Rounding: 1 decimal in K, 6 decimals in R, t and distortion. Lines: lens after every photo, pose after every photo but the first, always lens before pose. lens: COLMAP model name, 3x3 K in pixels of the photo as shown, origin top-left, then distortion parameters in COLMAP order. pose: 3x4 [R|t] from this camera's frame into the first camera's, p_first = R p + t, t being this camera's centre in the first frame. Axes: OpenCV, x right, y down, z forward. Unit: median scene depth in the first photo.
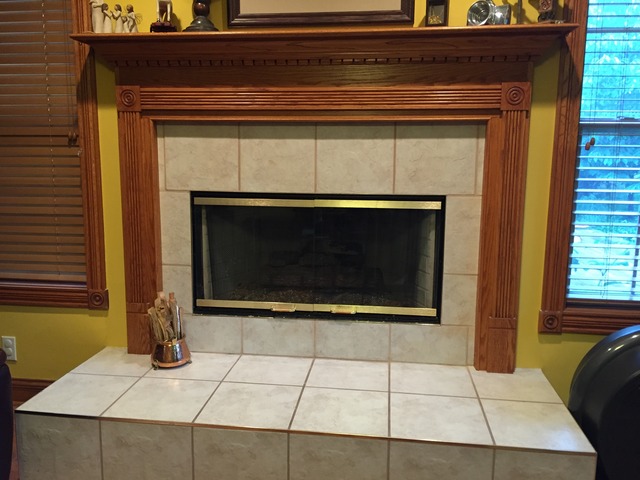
lens RADIAL K [[547.4, 0, 320.0], [0, 547.4, 240.0], [0, 0, 1]] dist [0.035935, -0.010648]
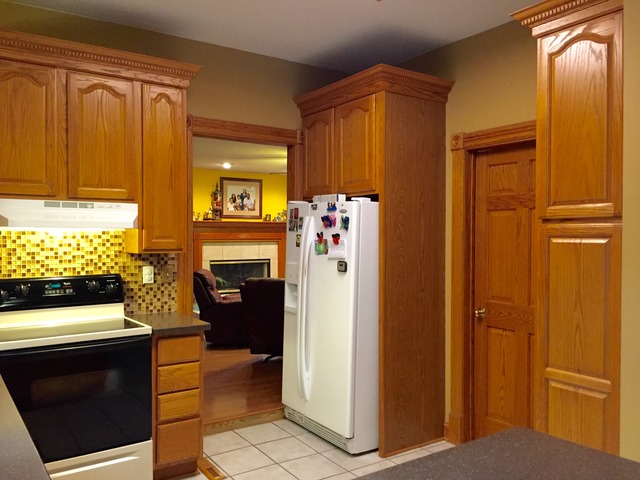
lens RADIAL K [[547.4, 0, 320.0], [0, 547.4, 240.0], [0, 0, 1]] dist [0.035935, -0.010648]
pose [[0.746244, -0.014038, 0.665524, -2.184955], [0.113199, 0.987892, -0.106090, 0.254588], [-0.655977, 0.154505, 0.738798, -2.261607]]
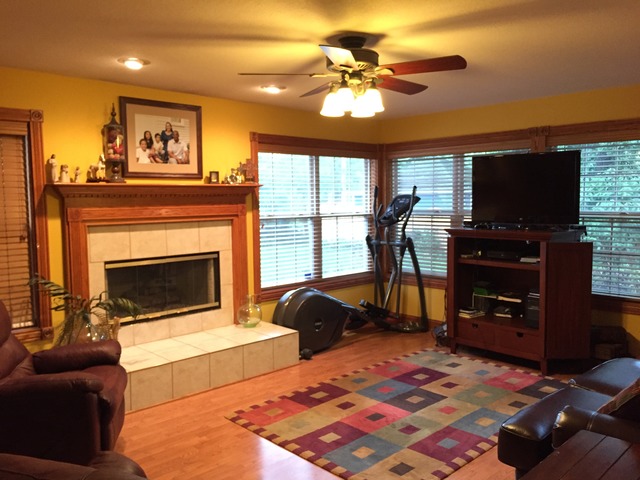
lens RADIAL K [[547.4, 0, 320.0], [0, 547.4, 240.0], [0, 0, 1]] dist [0.035935, -0.010648]
pose [[0.619977, -0.075924, 0.780938, -1.273827], [0.141536, 0.989802, -0.016134, -0.029292], [-0.771749, 0.120534, 0.624400, -0.751700]]
